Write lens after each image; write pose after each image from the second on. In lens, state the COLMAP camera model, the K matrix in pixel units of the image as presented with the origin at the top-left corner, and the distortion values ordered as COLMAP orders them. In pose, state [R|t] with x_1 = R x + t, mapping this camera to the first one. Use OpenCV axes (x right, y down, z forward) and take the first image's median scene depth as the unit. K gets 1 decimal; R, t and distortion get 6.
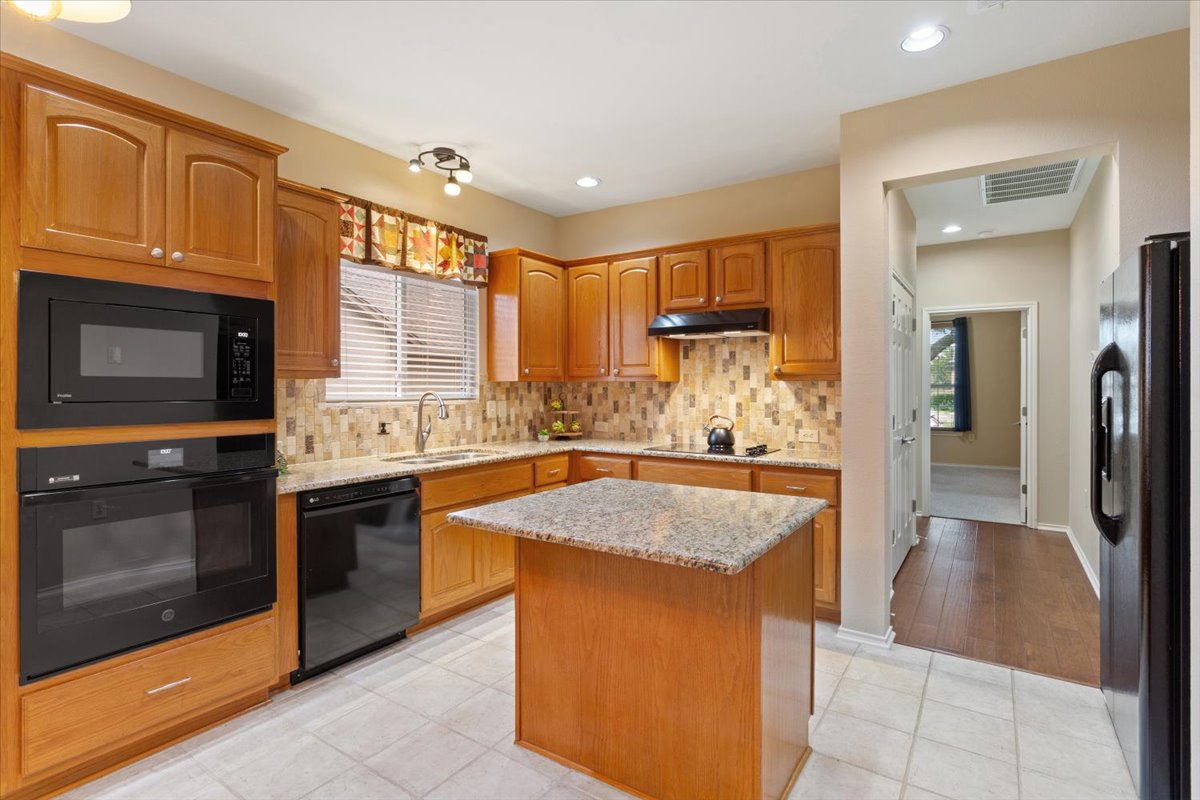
lens RADIAL K [[588.6, 0, 598.5], [0, 588.6, 390.2], [0, 0, 1]] dist [0.001918, 0.000004]
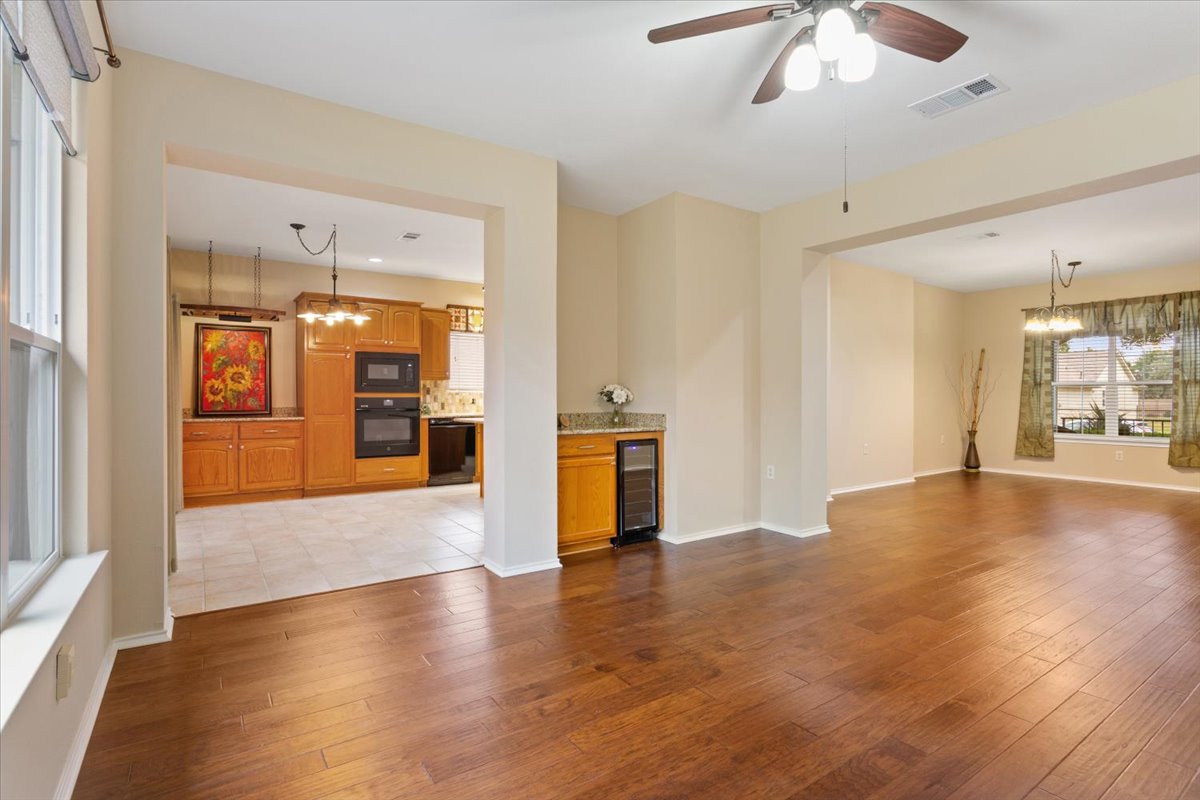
lens RADIAL K [[588.6, 0, 592.3], [0, 588.6, 398.0], [0, 0, 1]] dist [0.001918, 0.000004]
pose [[0.927178, 0.004270, -0.374597, 0.837405], [-0.004740, 0.999989, -0.000335, 0.043396], [0.374592, 0.002087, 0.927188, -0.877903]]
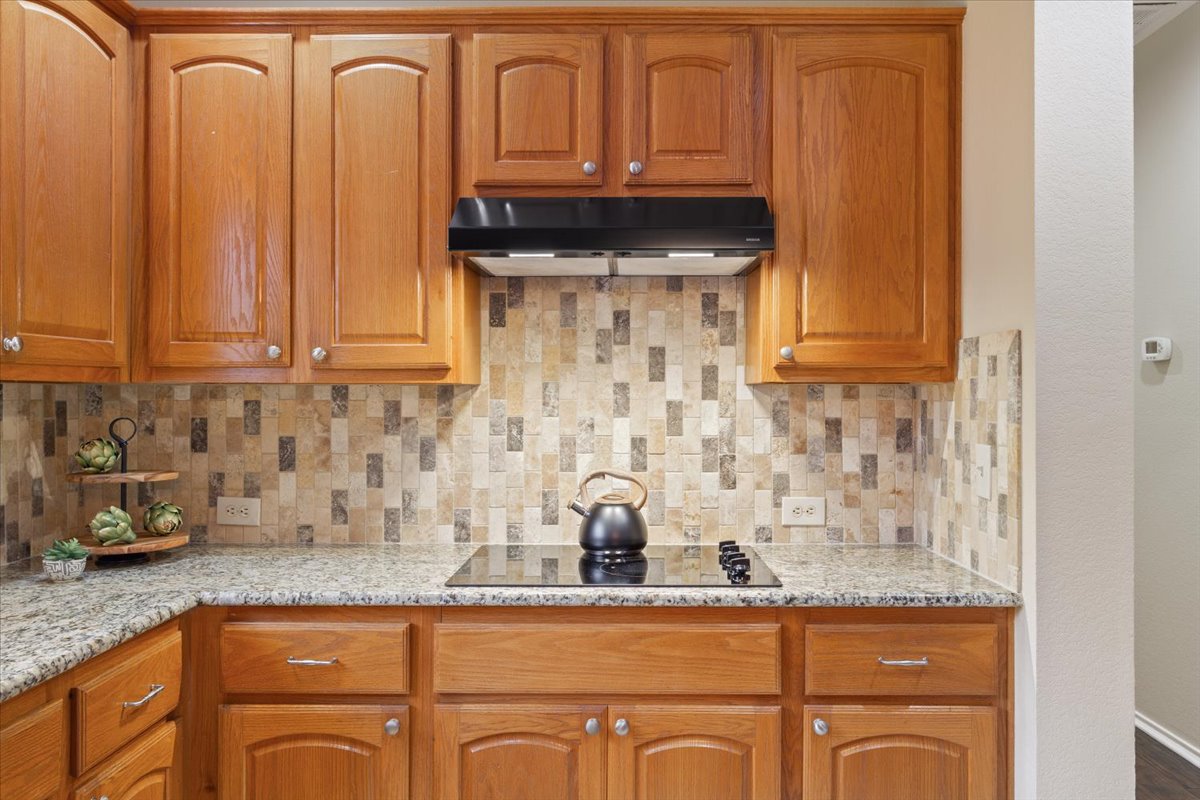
lens RADIAL K [[899.3, 0, 606.7], [0, 899.3, 391.6], [0, 0, 1]] dist [0.001040, 0.002826]
pose [[0.841579, 0.001954, 0.540131, -0.121171], [0.004249, 0.999939, -0.010239, -0.004265], [-0.540118, 0.010912, 0.841519, 0.507442]]
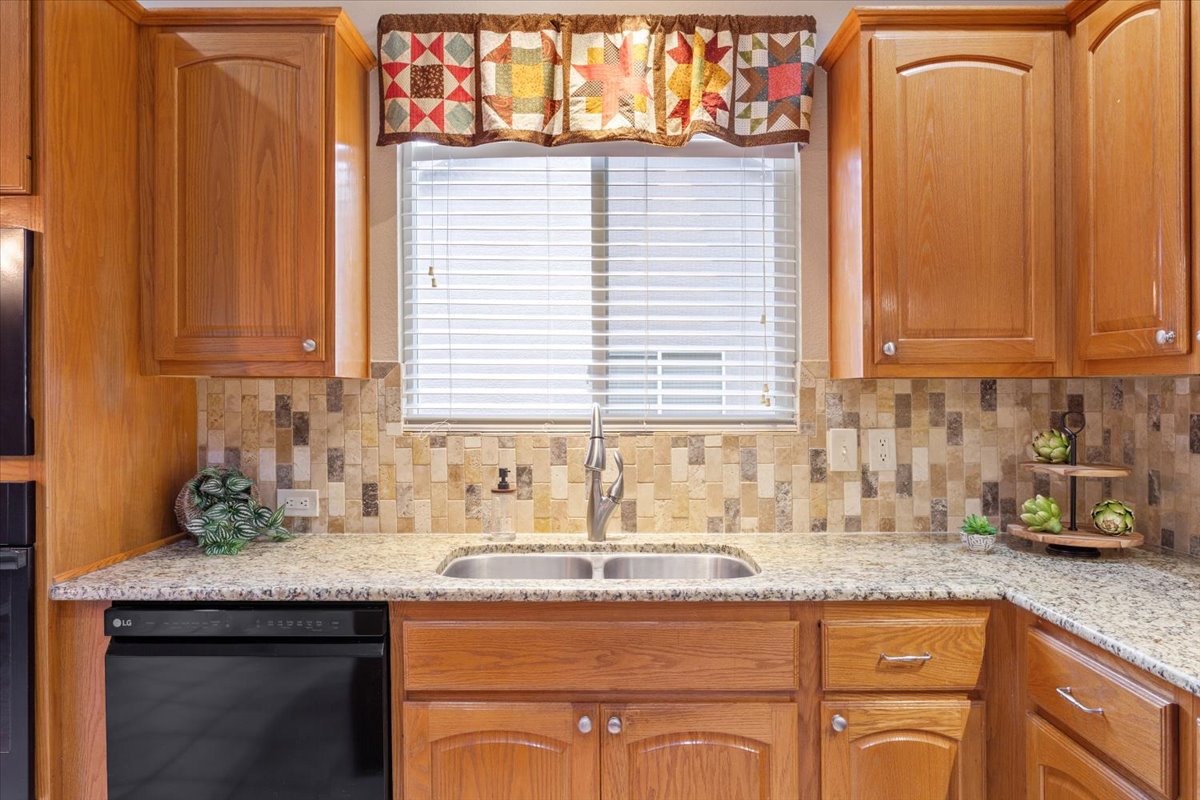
lens RADIAL K [[803.0, 0, 610.9], [0, 803.0, 392.2], [0, 0, 1]] dist [-0.011047, 0.008489]
pose [[0.560507, 0.002171, -0.828147, 0.193976], [-0.004244, 0.999991, -0.000251, -0.005774], [0.828139, 0.003656, 0.560511, 0.617286]]
